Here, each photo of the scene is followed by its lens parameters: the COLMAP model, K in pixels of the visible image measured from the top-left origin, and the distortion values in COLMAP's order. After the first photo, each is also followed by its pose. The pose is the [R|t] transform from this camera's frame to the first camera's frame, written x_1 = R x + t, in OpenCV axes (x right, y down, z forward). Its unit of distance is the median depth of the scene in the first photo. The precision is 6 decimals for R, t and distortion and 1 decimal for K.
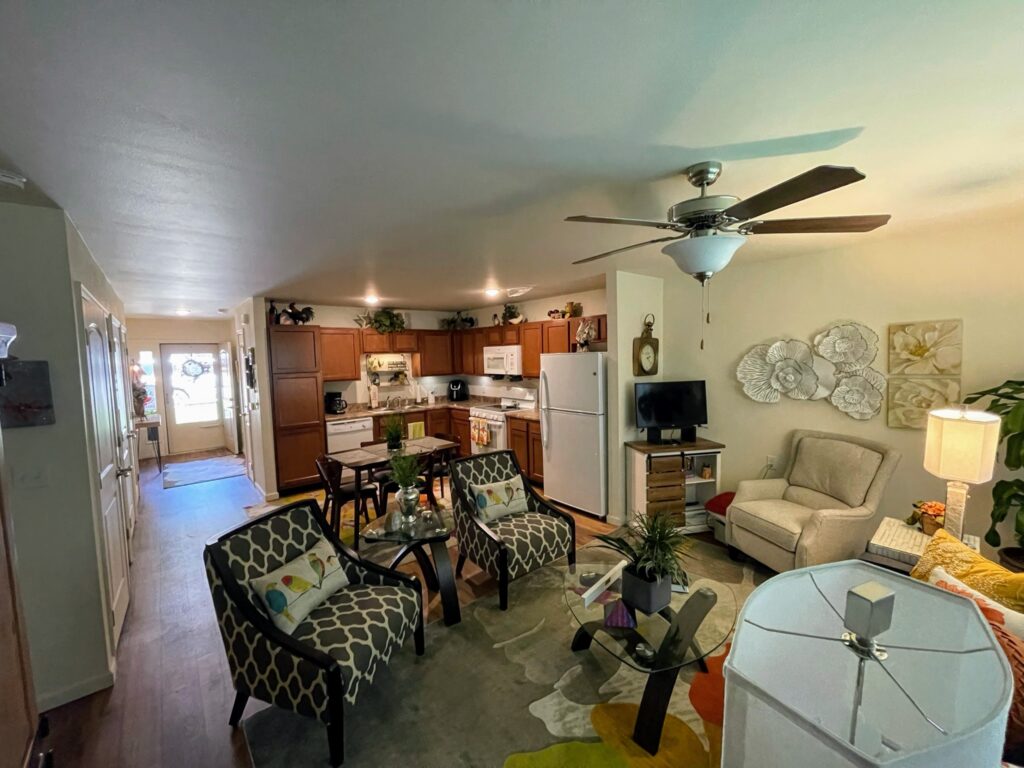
lens RADIAL K [[409.5, 0, 506.3], [0, 409.5, 385.4], [0, 0, 1]] dist [-0.001809, -0.000056]
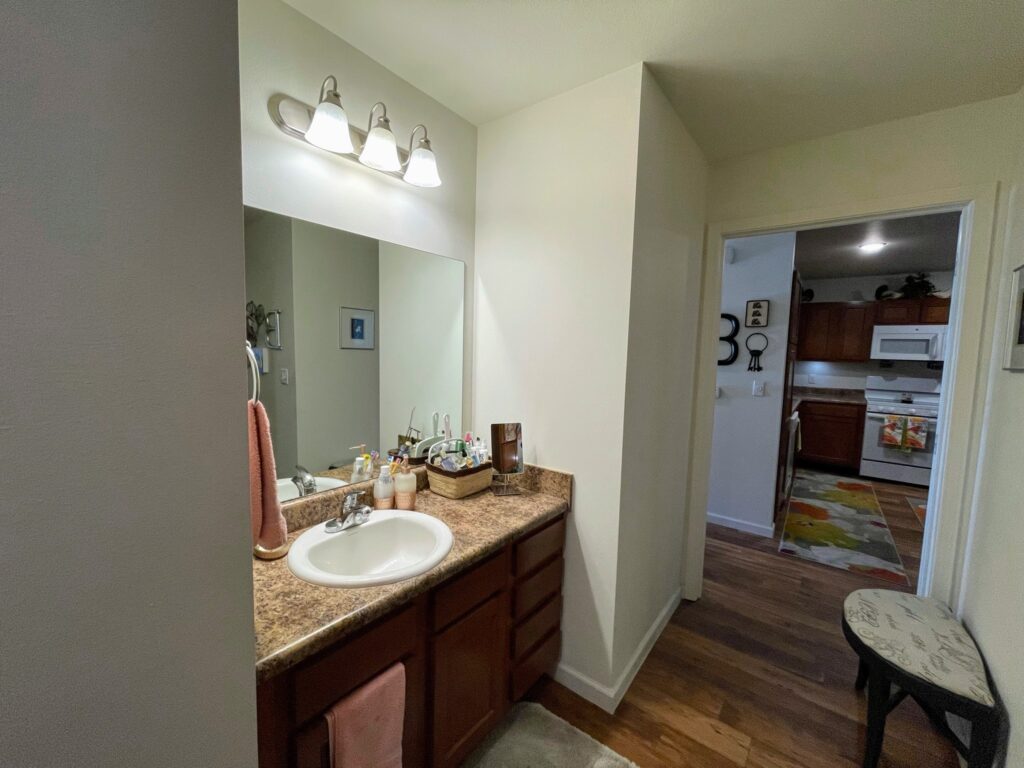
lens RADIAL K [[409.5, 0, 506.3], [0, 409.5, 385.4], [0, 0, 1]] dist [-0.001809, -0.000056]
pose [[0.980113, 0.016588, 0.197744, -0.965877], [-0.020418, 0.999641, 0.017347, 0.024152], [-0.197385, -0.021039, 0.980100, 0.377915]]
